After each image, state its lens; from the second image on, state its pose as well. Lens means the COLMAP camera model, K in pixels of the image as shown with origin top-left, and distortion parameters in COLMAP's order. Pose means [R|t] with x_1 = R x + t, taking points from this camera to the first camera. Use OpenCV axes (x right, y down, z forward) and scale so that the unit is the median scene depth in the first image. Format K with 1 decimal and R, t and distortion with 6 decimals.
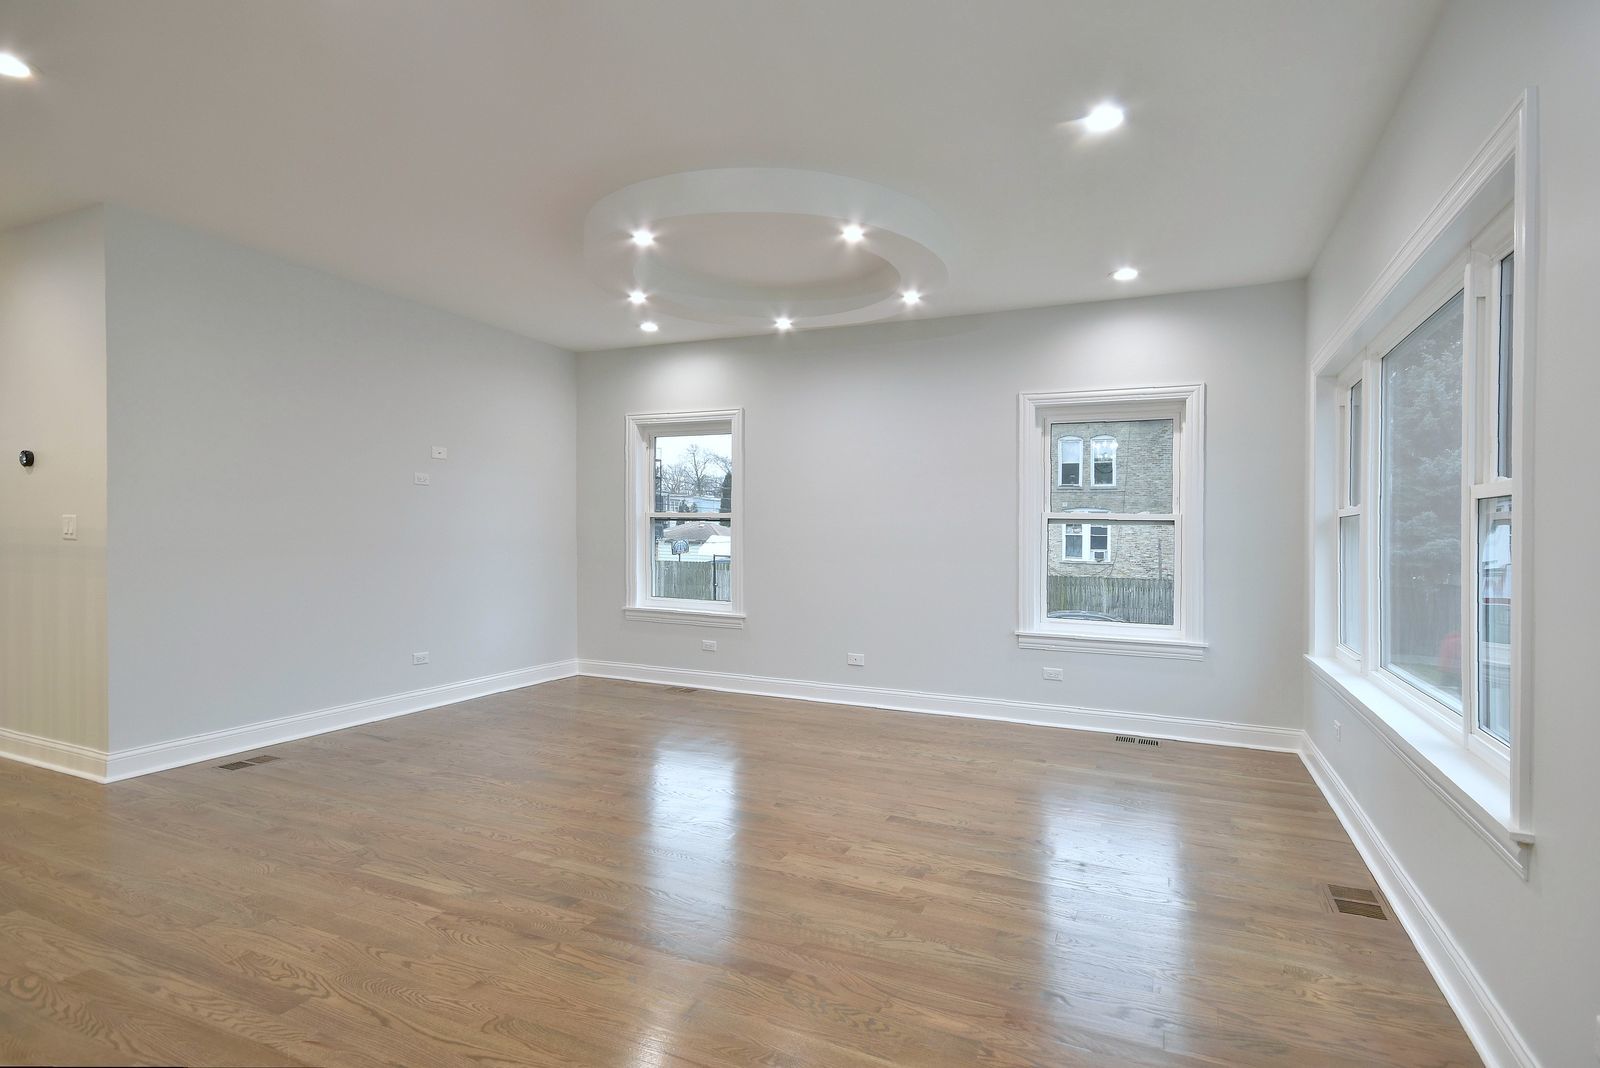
lens RADIAL K [[802.6, 0, 795.9], [0, 802.6, 536.6], [0, 0, 1]] dist [0.030731, -0.014724]
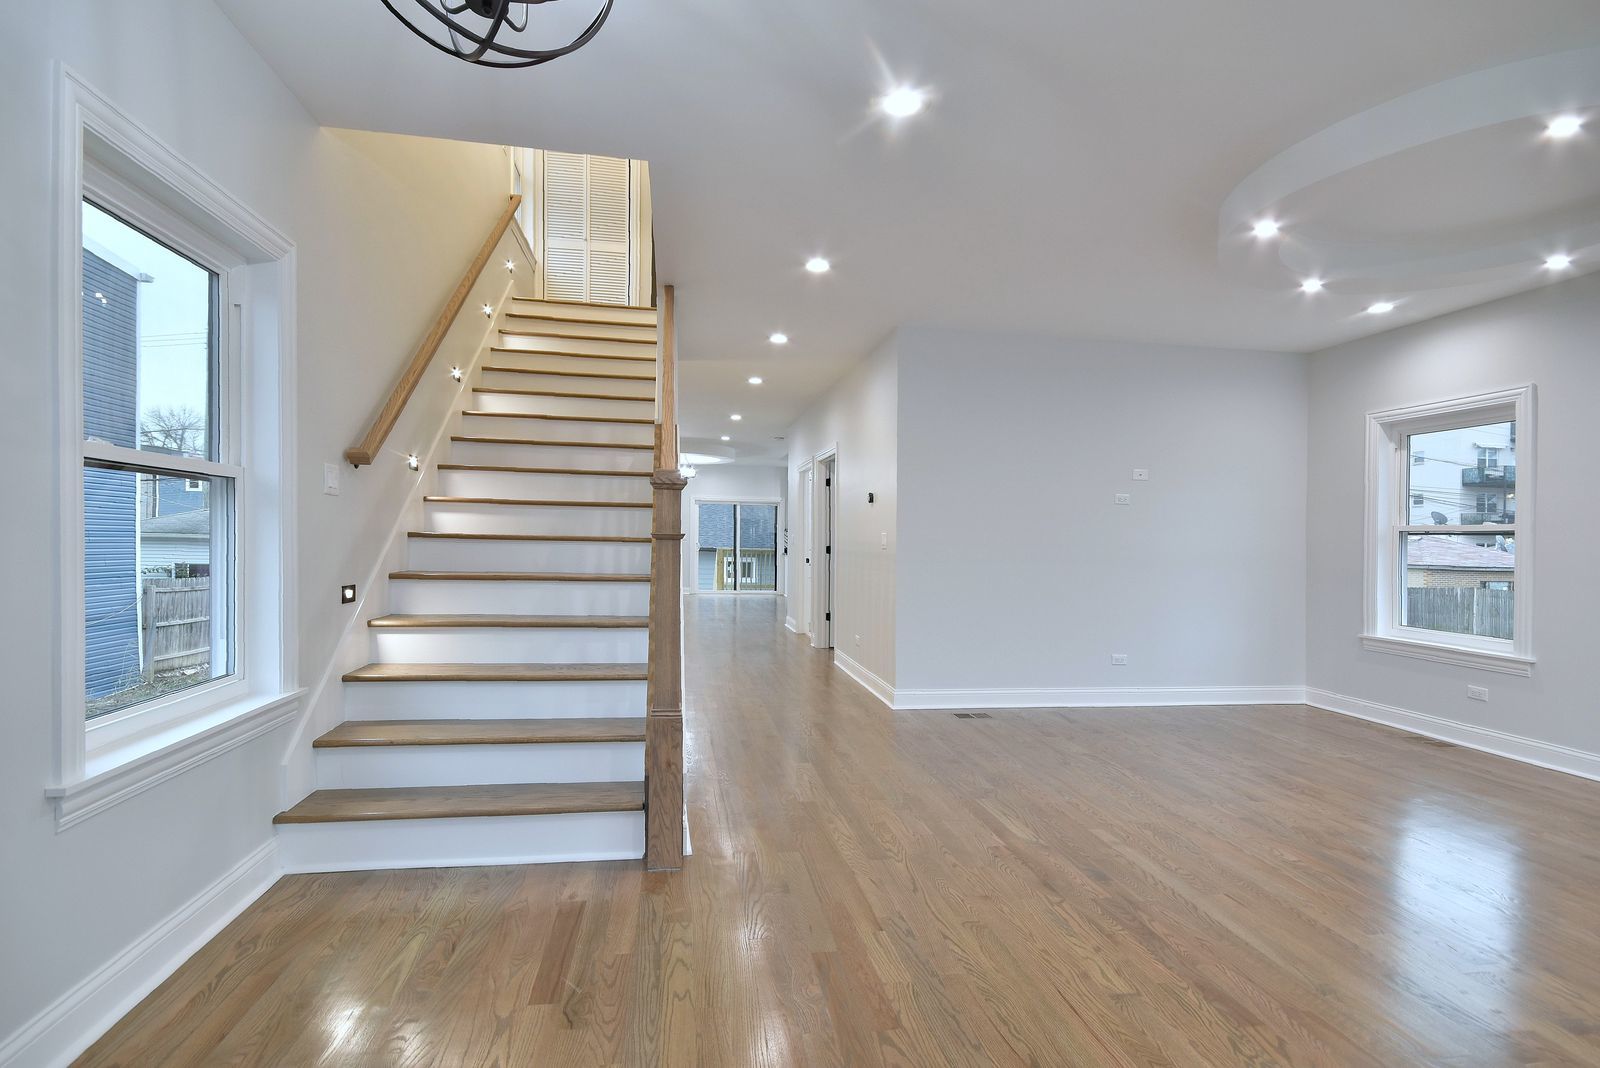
lens RADIAL K [[770.3, 0, 800.3], [0, 770.3, 541.3], [0, 0, 1]] dist [0.005445, 0.000385]
pose [[0.558358, -0.003664, -0.829592, 0.252239], [-0.014383, 0.999797, -0.014097, 0.012580], [0.829475, 0.019803, 0.558192, 0.049220]]
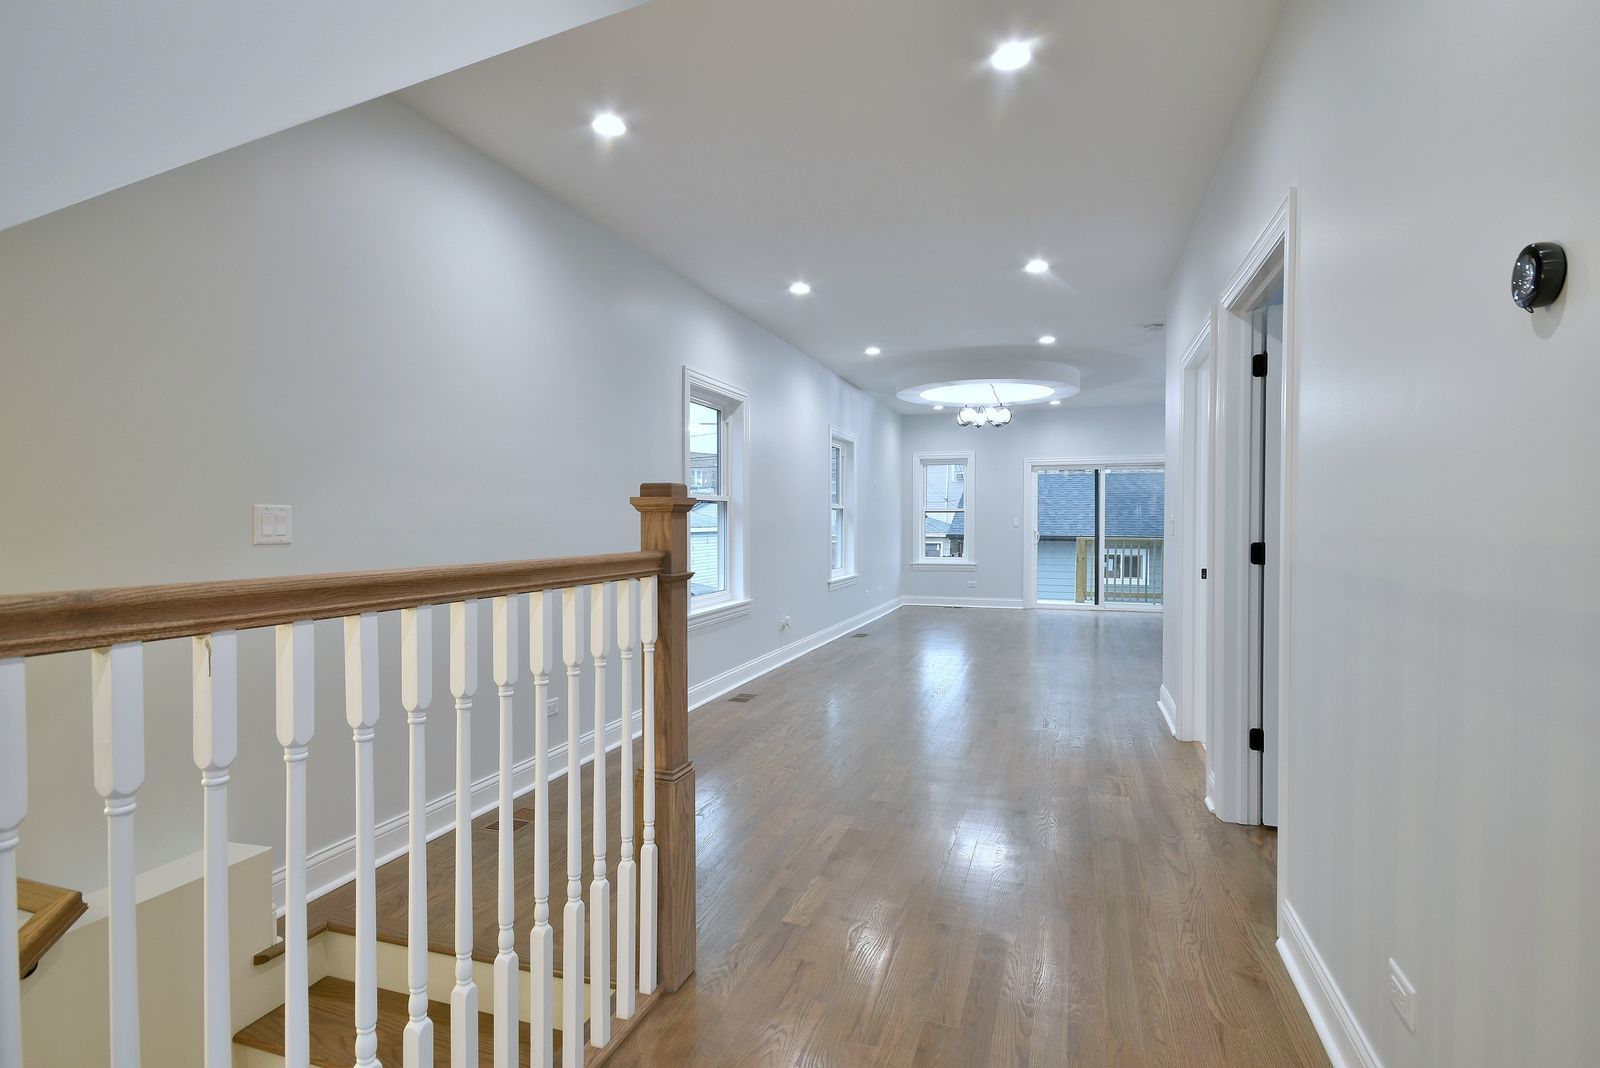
lens RADIAL K [[826.6, 0, 801.0], [0, 826.6, 575.2], [0, 0, 1]] dist [0.031388, -0.016687]
pose [[0.118784, 0.048678, -0.991726, -0.774734], [-0.003775, 0.998812, 0.048574, -0.015645], [0.992913, -0.002026, 0.118827, 0.806841]]
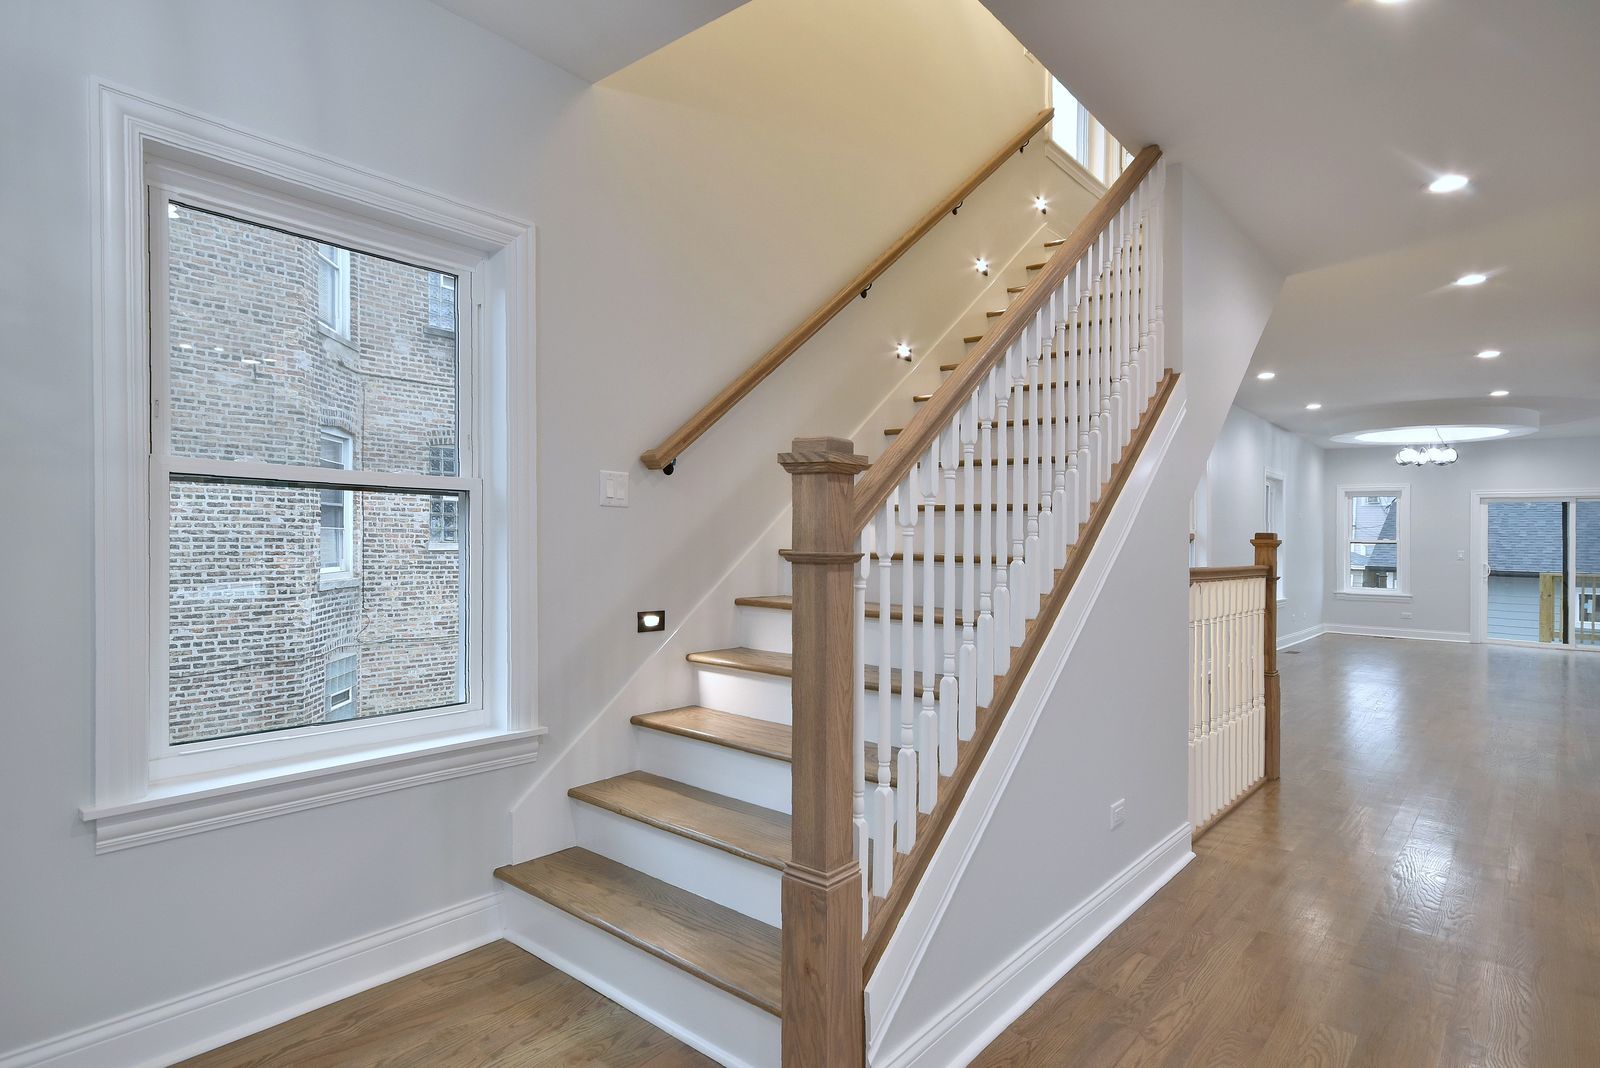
lens RADIAL K [[864.7, 0, 805.1], [0, 864.7, 549.2], [0, 0, 1]] dist [0.021593, 0.000413]
pose [[-0.260357, -0.012315, -0.965434, 0.021346], [-0.027788, 0.999600, -0.005257, -0.002646], [0.965113, 0.025459, -0.260595, 0.467244]]
